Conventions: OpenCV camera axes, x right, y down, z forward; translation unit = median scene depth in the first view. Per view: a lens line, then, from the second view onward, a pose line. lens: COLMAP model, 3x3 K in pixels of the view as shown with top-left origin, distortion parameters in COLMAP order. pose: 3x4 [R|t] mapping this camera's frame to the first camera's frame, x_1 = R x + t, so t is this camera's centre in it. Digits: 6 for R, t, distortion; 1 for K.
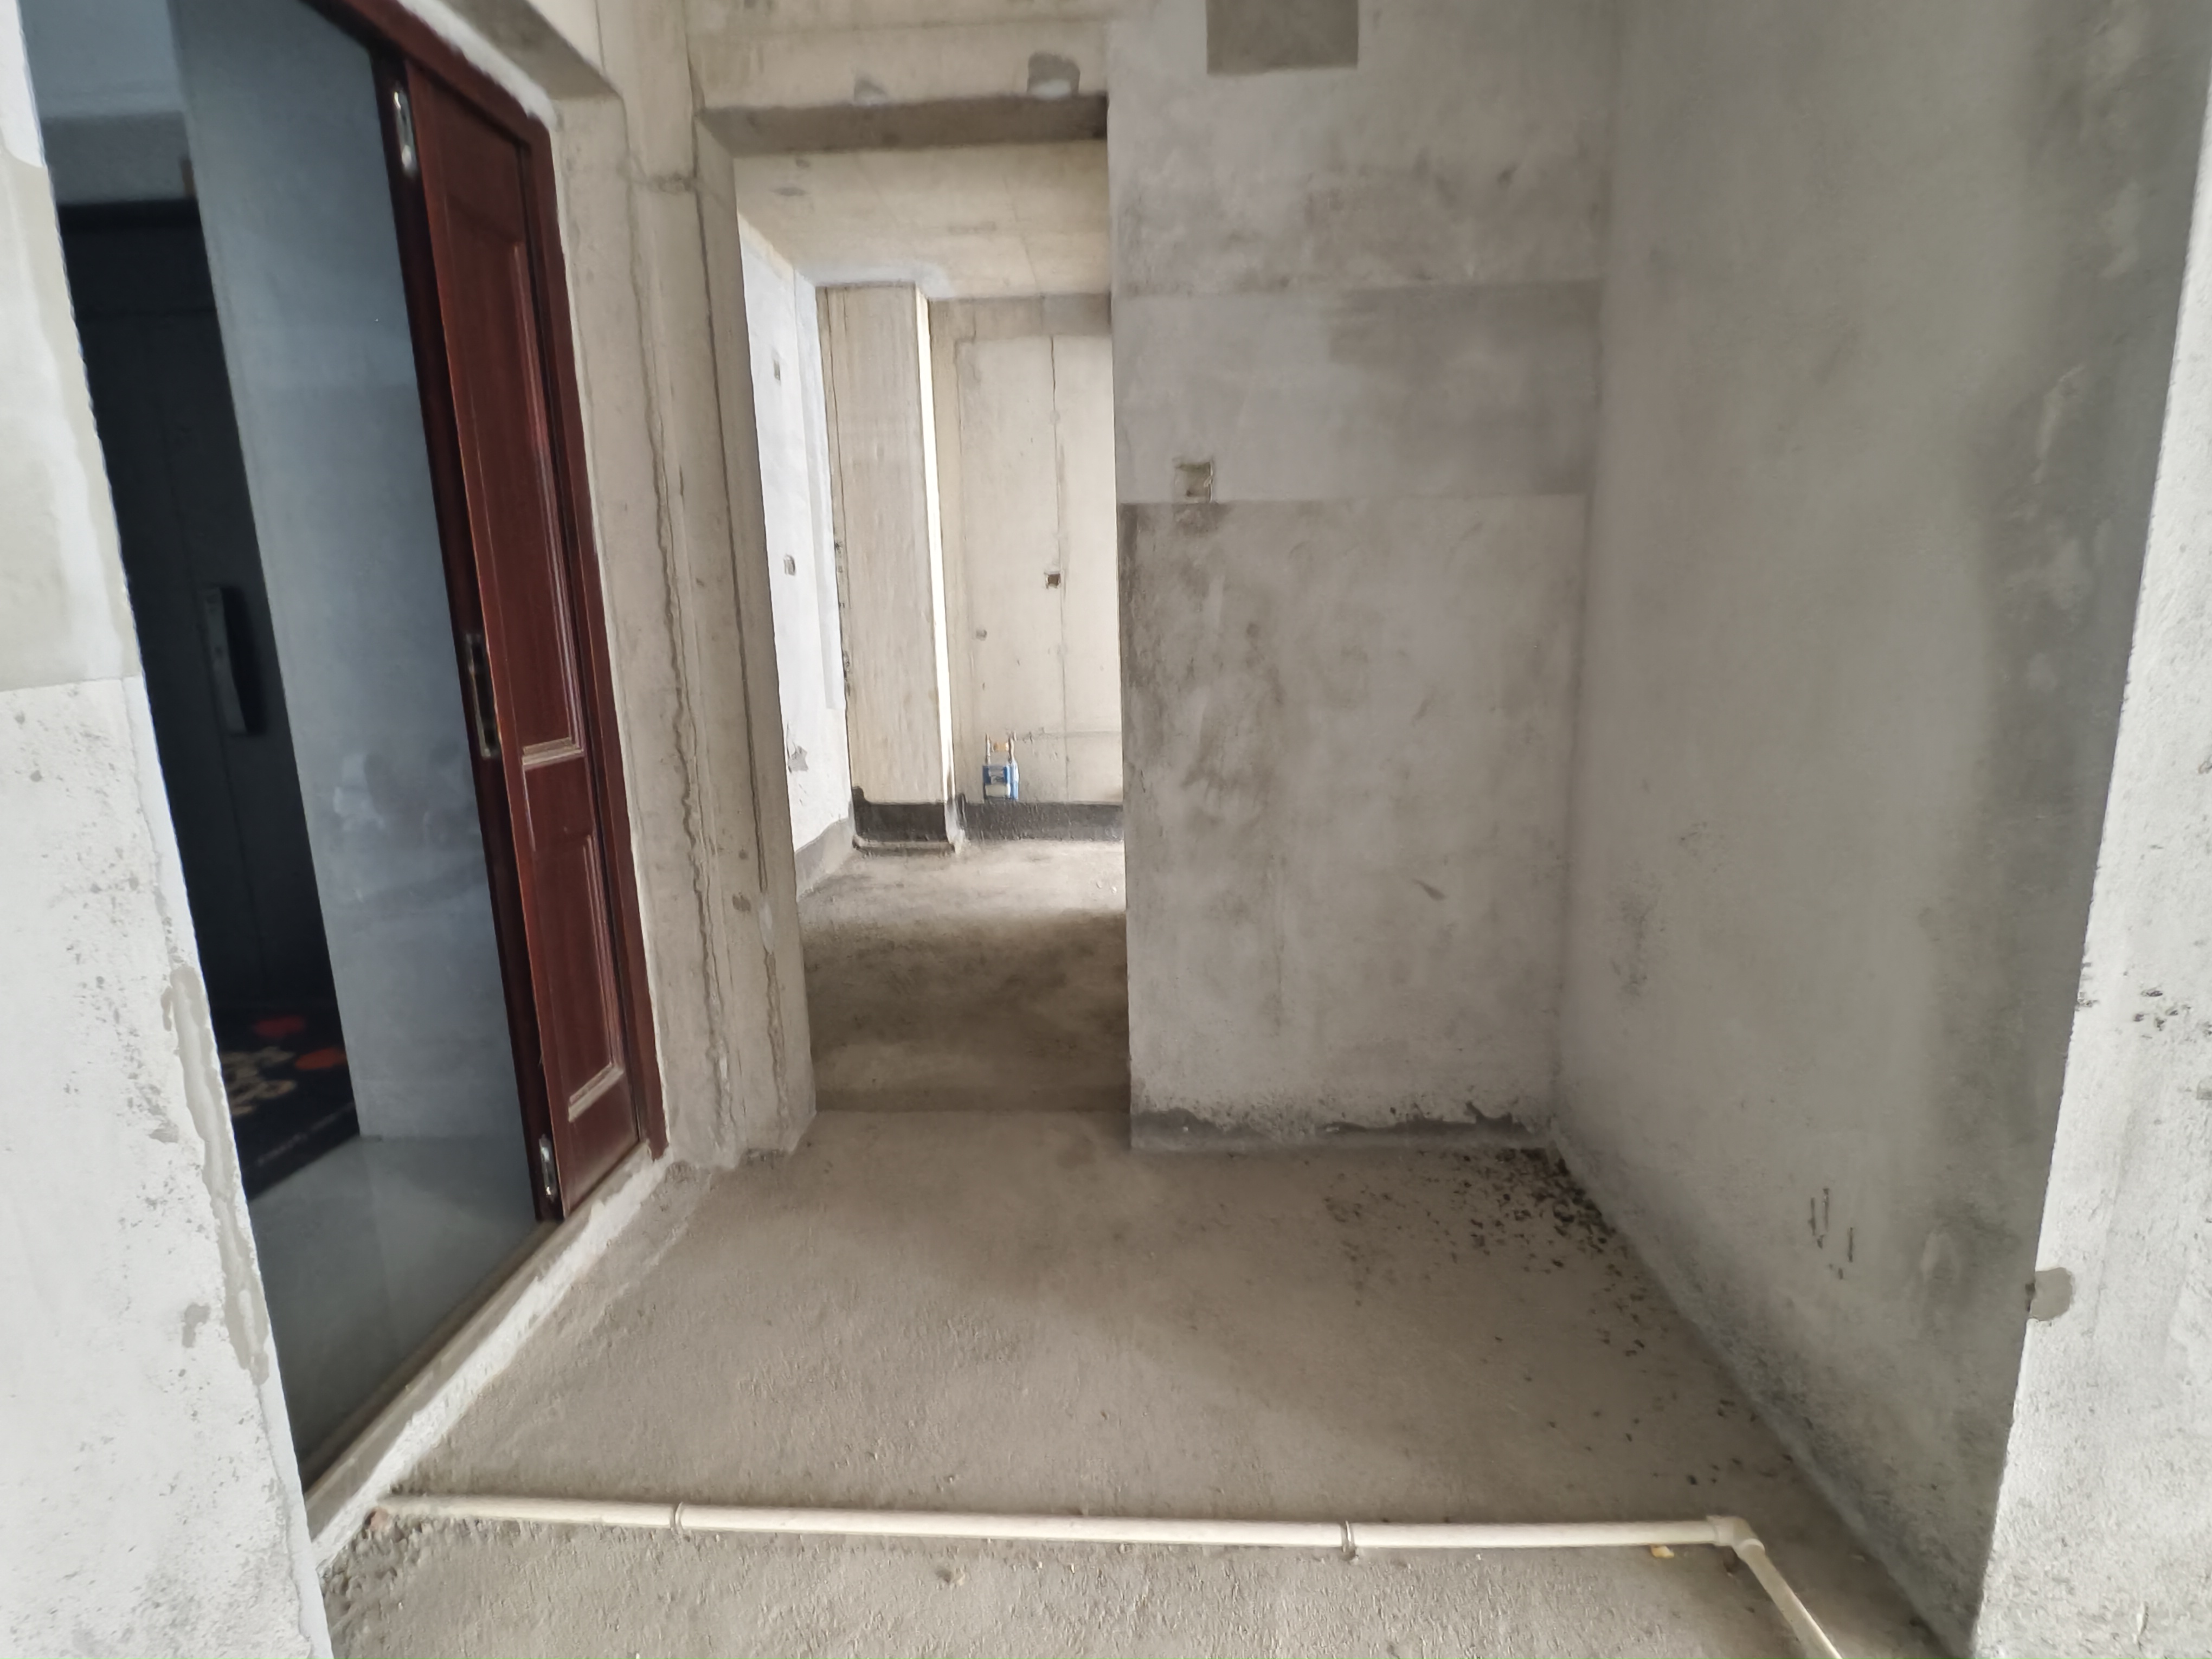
lens RADIAL K [[1077.6, 0, 1108.5], [0, 1077.6, 827.6], [0, 0, 1]] dist [0.002631, -0.000248]
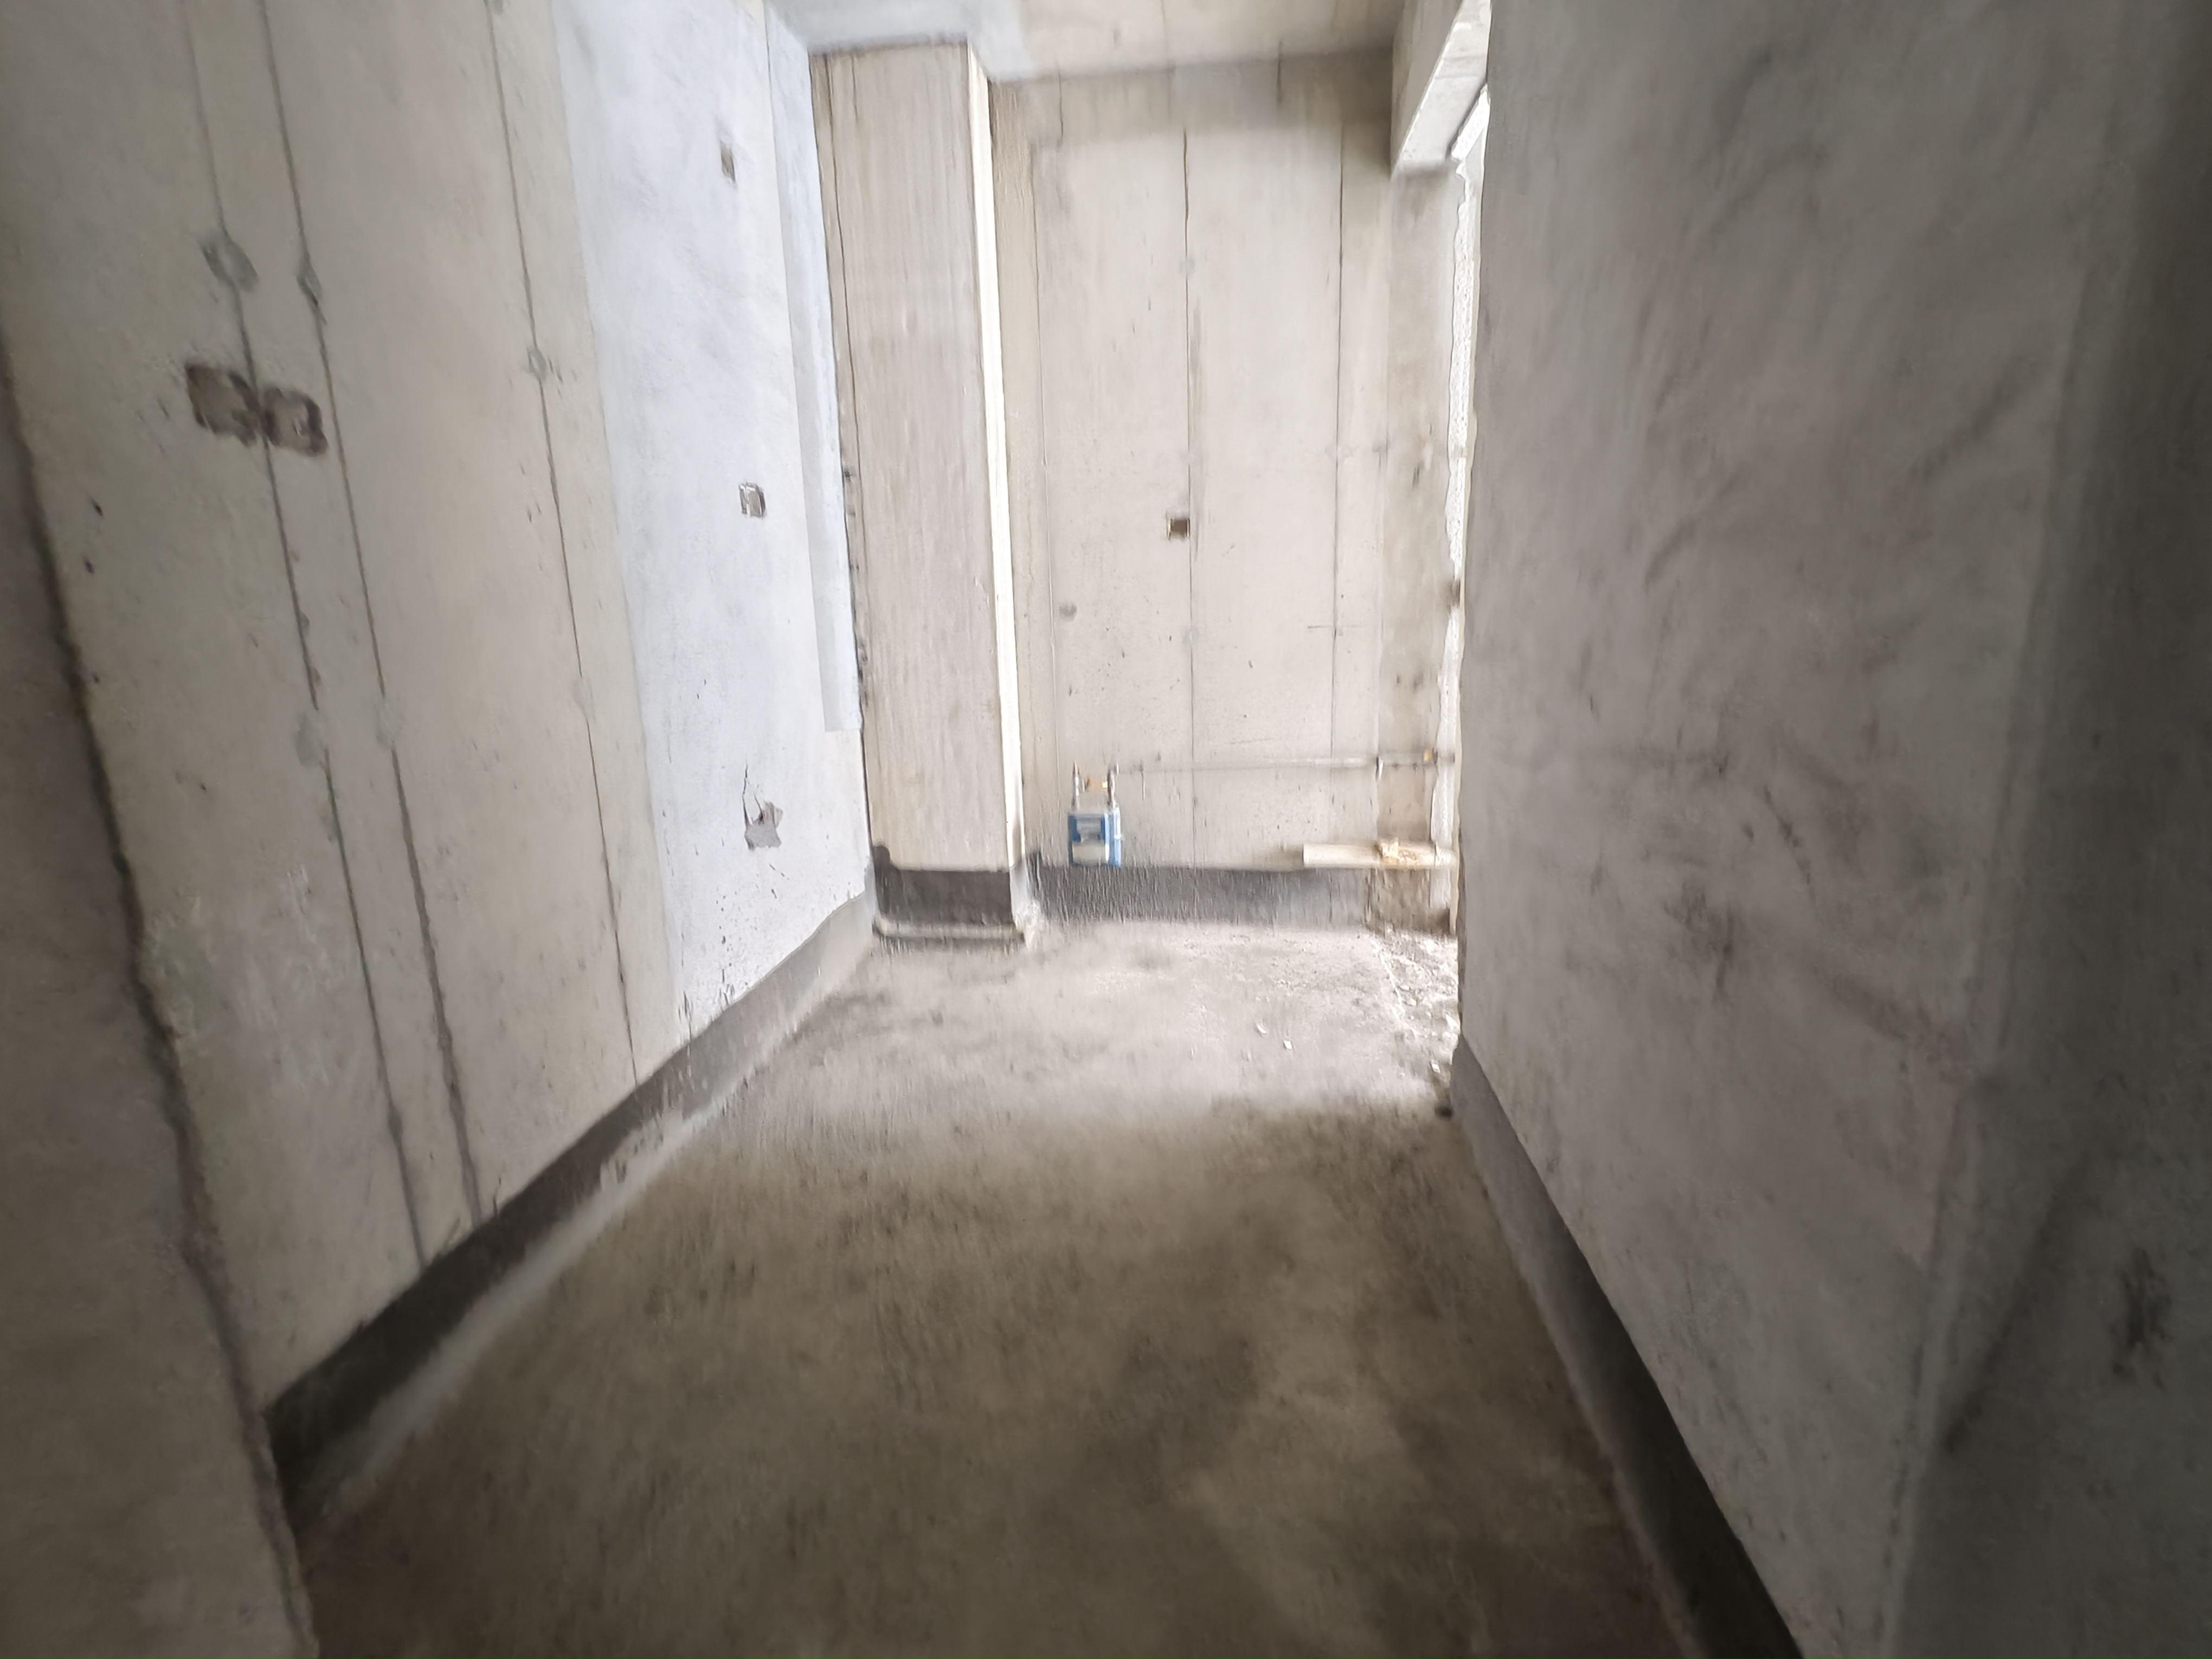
lens RADIAL K [[1077.6, 0, 1102.4], [0, 1077.6, 831.4], [0, 0, 1]] dist [0.002631, -0.000248]
pose [[0.997254, 0.012260, -0.073034, -0.049269], [-0.009745, 0.999351, 0.034686, -0.071406], [0.073412, -0.033879, 0.996726, 0.356967]]
